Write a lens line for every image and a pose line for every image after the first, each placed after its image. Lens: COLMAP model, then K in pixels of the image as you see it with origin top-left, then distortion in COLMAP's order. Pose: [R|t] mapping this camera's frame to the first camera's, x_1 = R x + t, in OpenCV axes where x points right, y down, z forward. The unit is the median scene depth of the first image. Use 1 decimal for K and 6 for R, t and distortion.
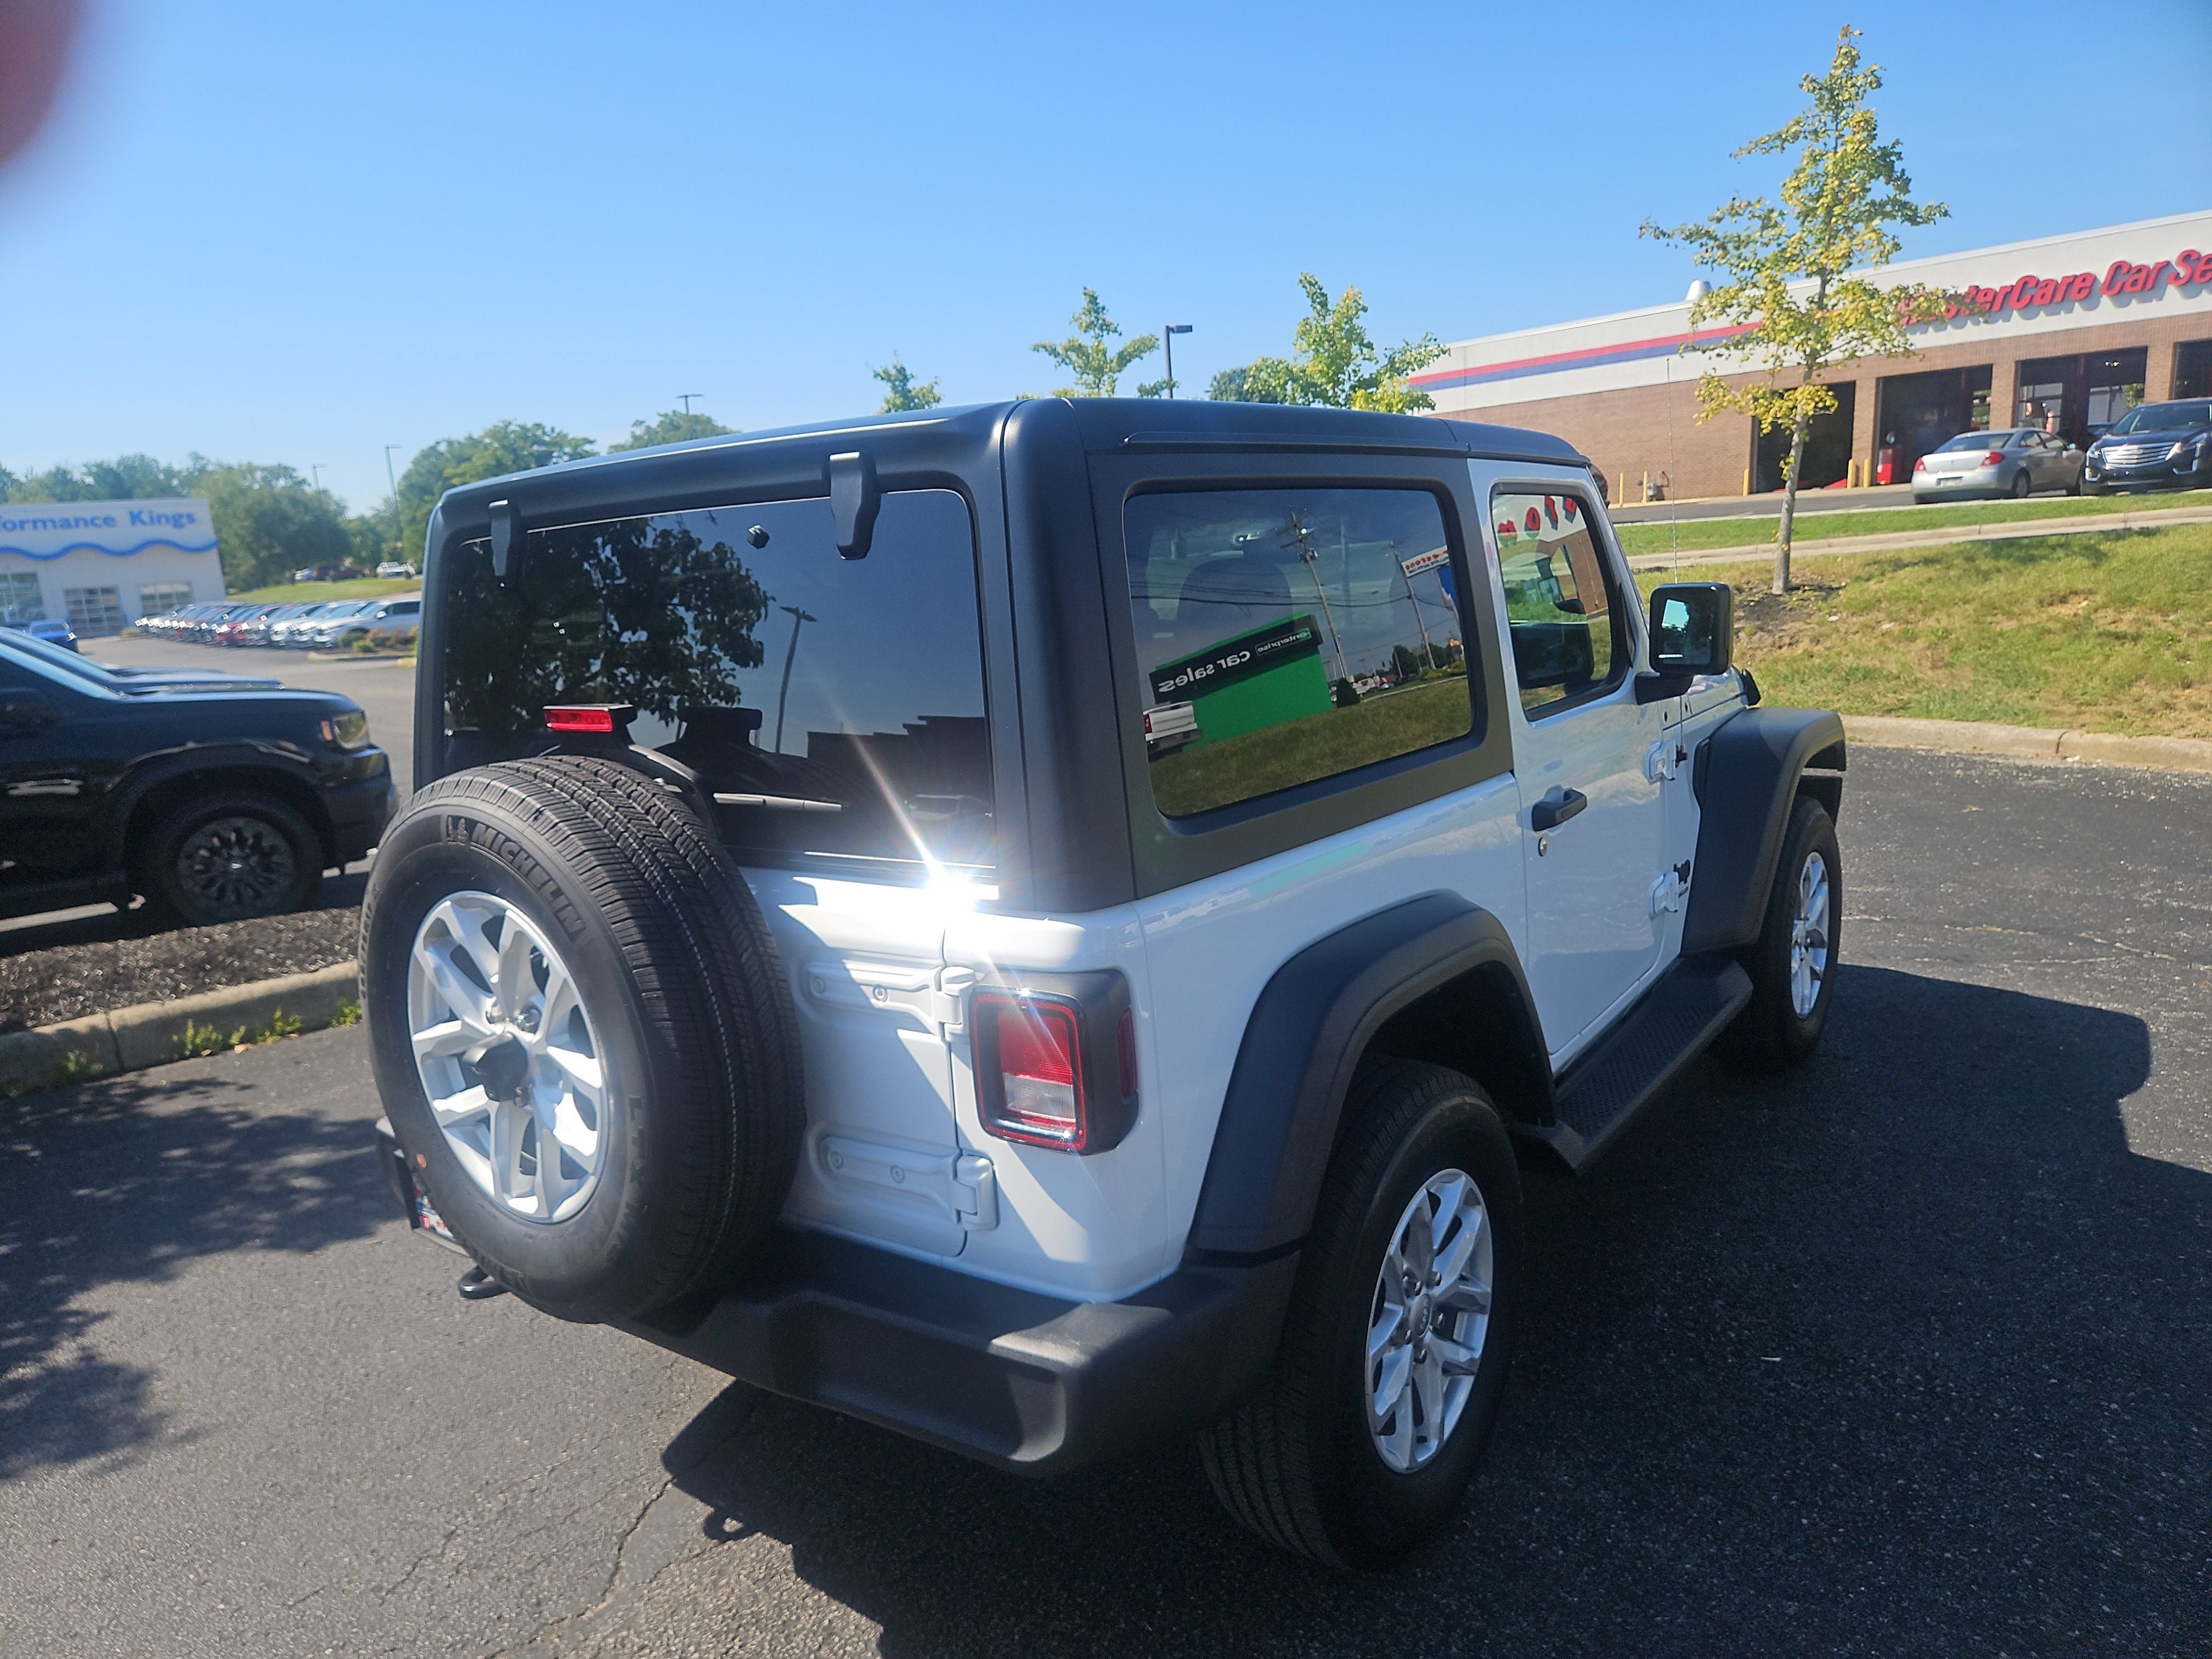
lens RADIAL K [[1484.7, 0, 1067.0], [0, 1484.7, 869.1], [0, 0, 1]] dist [0.079344, -0.068589]
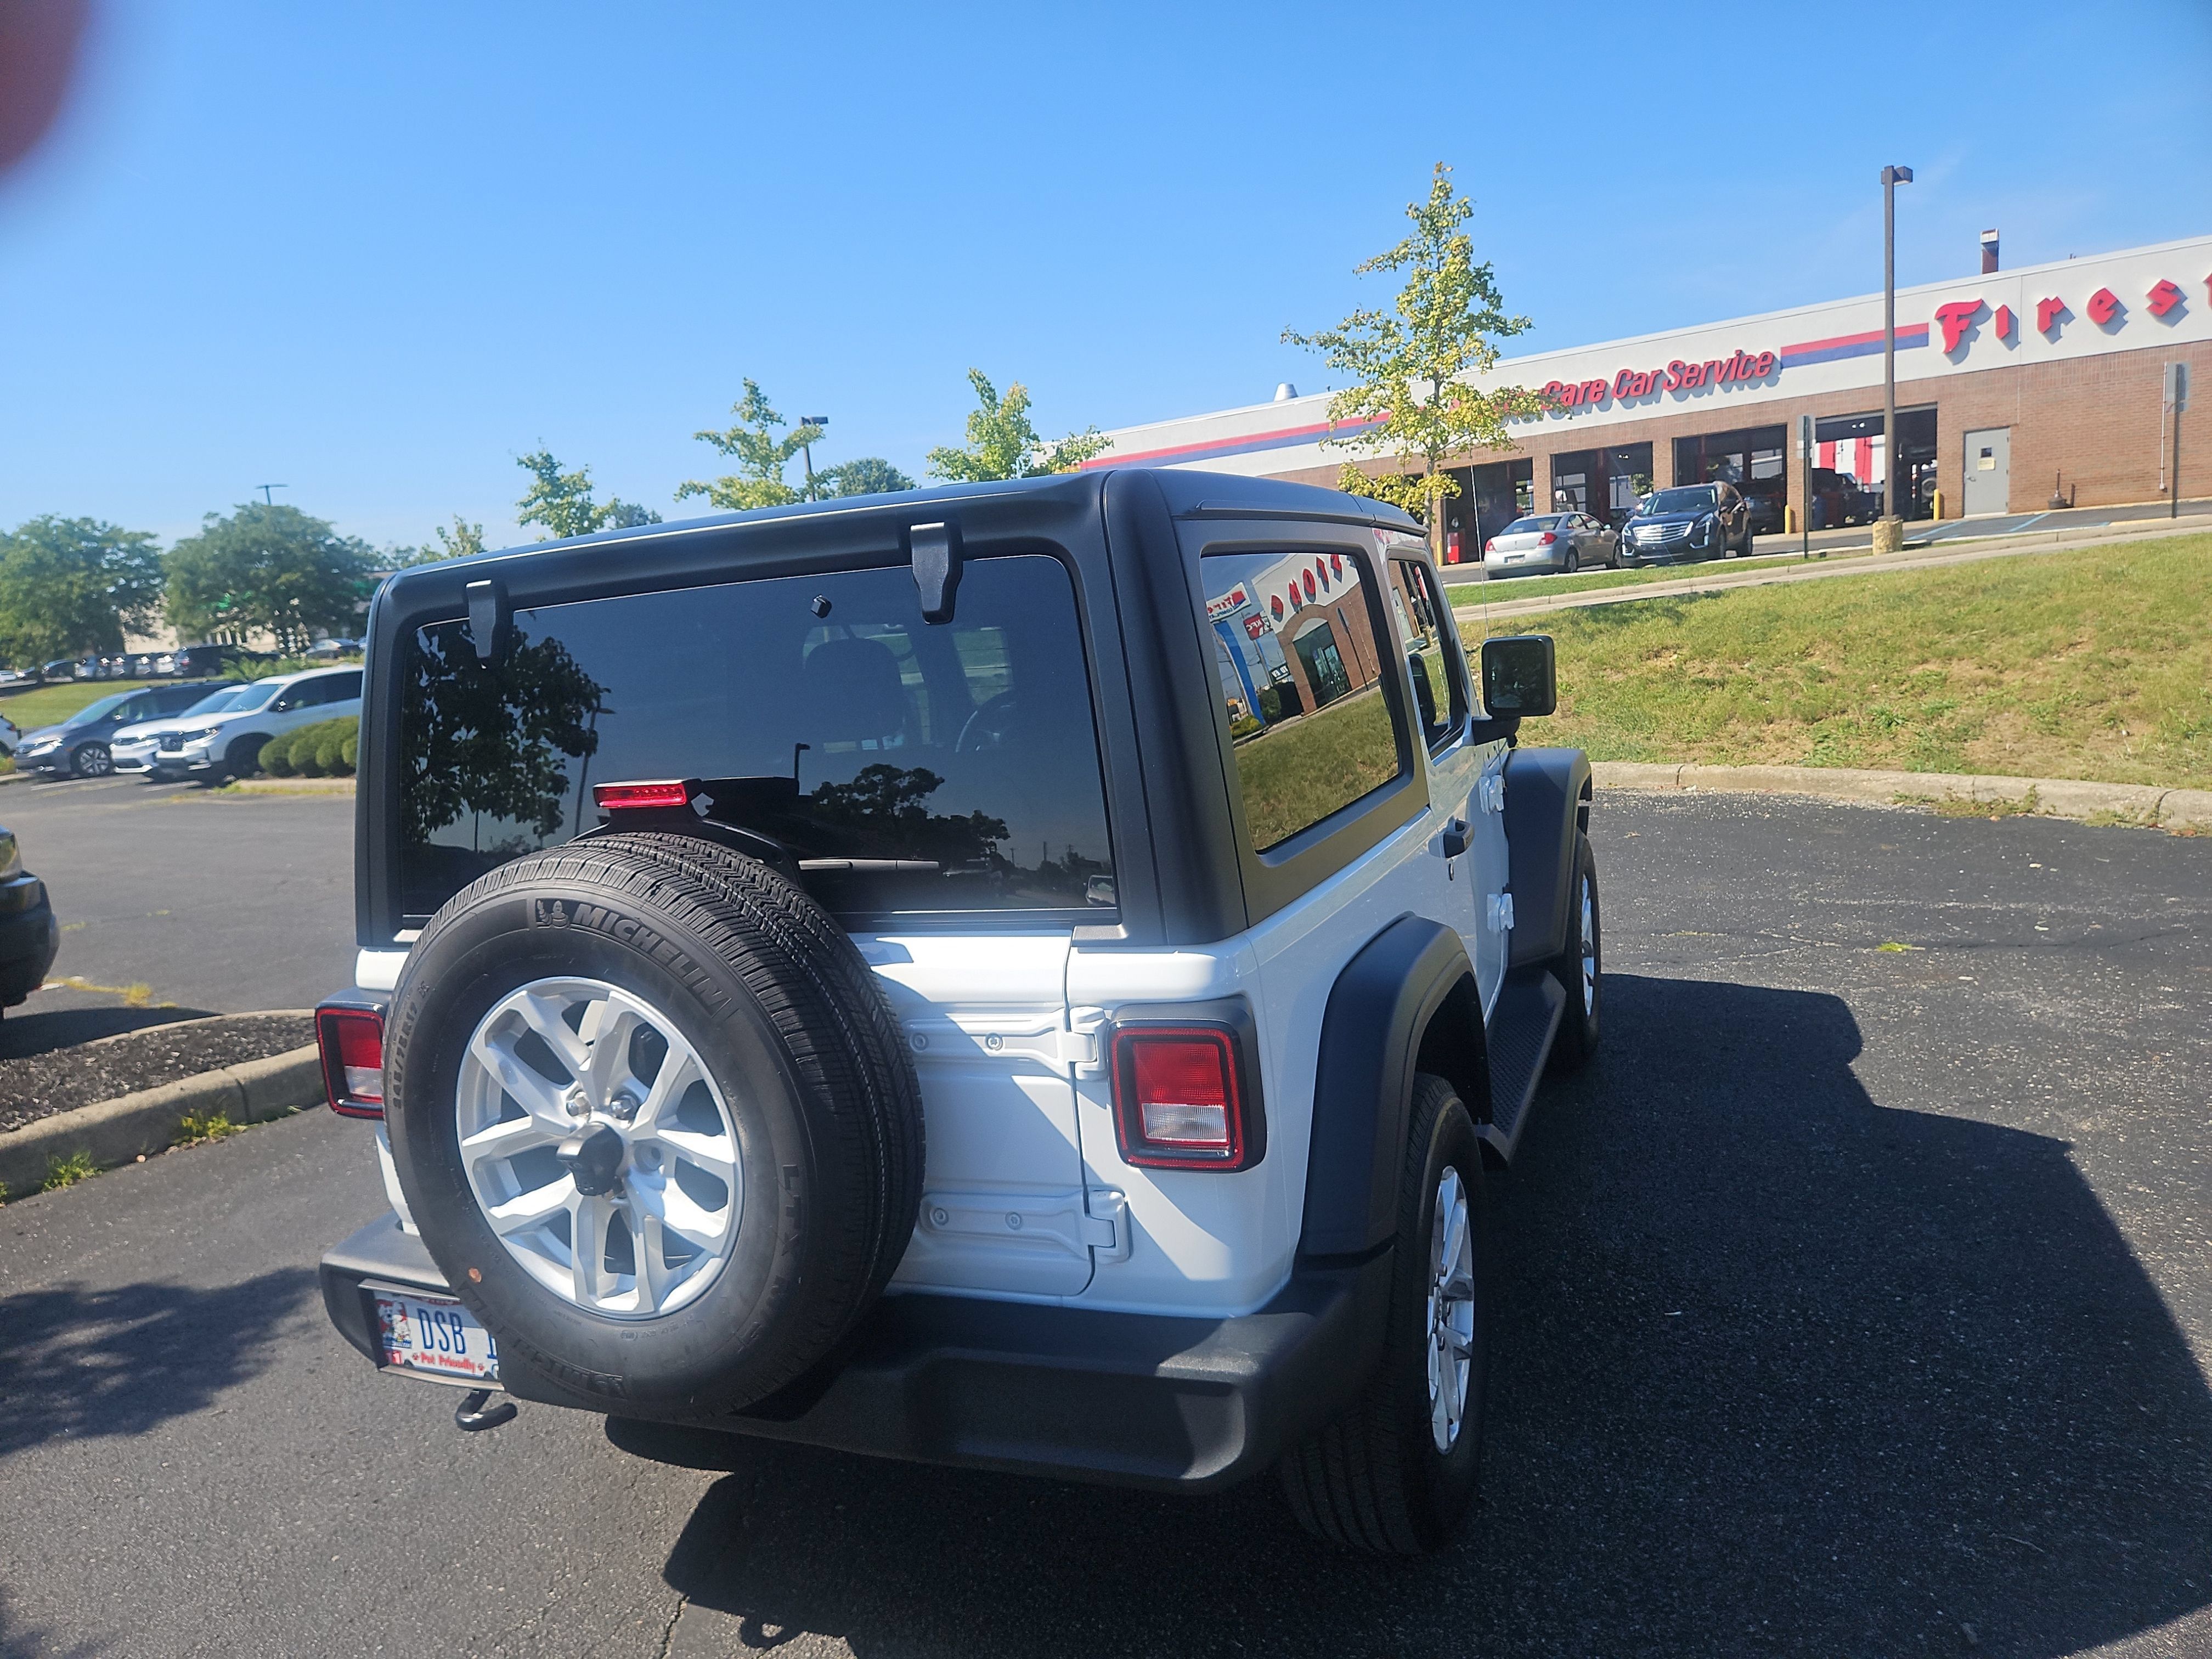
lens RADIAL K [[1484.7, 0, 1062.5], [0, 1484.7, 862.9], [0, 0, 1]] dist [0.079344, -0.068589]
pose [[0.970463, -0.064649, 0.232428, -0.174629], [0.078278, 0.995683, -0.049888, 0.008733], [-0.228199, 0.066608, 0.971333, -0.006659]]
